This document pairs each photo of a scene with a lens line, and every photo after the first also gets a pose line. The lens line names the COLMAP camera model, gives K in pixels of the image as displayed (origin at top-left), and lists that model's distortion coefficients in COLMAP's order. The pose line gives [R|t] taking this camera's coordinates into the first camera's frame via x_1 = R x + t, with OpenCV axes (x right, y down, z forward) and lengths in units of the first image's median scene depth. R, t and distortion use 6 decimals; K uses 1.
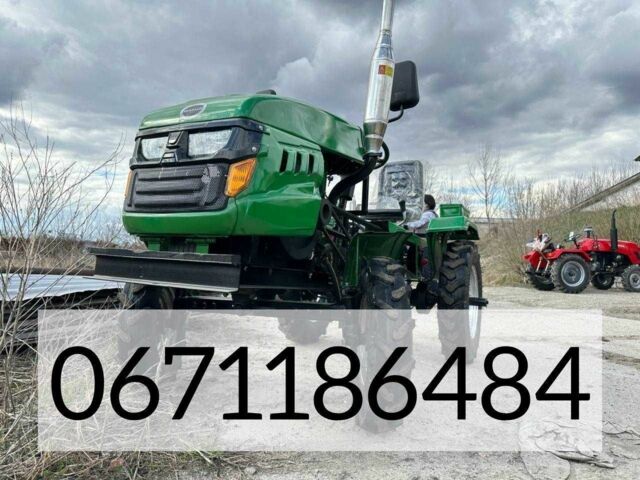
lens RADIAL K [[470.1, 0, 326.1], [0, 470.1, 236.8], [0, 0, 1]] dist [0.025450, -0.036280]
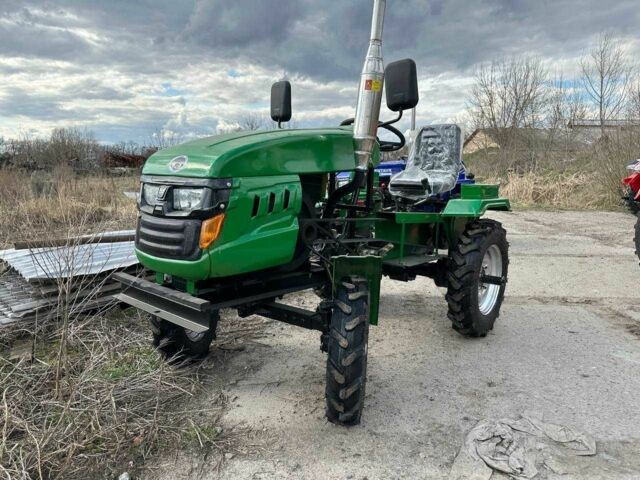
lens RADIAL K [[470.1, 0, 322.7], [0, 470.1, 245.9], [0, 0, 1]] dist [0.025450, -0.036280]
pose [[0.977464, 0.018155, -0.210322, 0.177177], [0.028566, 0.975757, 0.216986, -0.176025], [0.209163, -0.218104, 0.953248, -0.043095]]
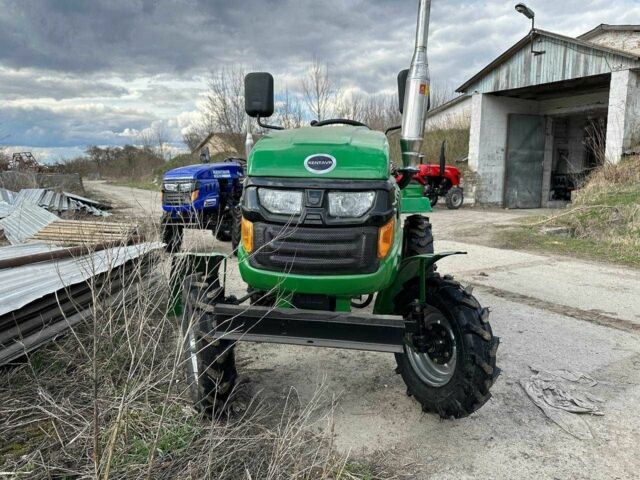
lens RADIAL K [[470.1, 0, 329.4], [0, 470.1, 237.8], [0, 0, 1]] dist [0.025450, -0.036280]
pose [[0.924346, -0.066349, 0.375743, -0.363166], [-0.011036, 0.979704, 0.200145, -0.175589], [-0.381396, -0.189149, 0.904853, 0.044381]]
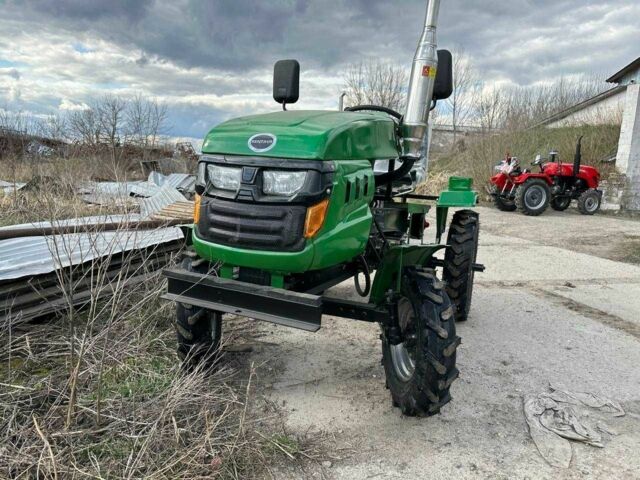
lens RADIAL K [[470.1, 0, 325.3], [0, 470.1, 246.1], [0, 0, 1]] dist [0.025450, -0.036280]
pose [[0.995988, 0.005874, 0.089298, -0.132990], [-0.026450, 0.972585, 0.231037, -0.162100], [-0.085493, -0.232472, 0.968838, -0.027193]]
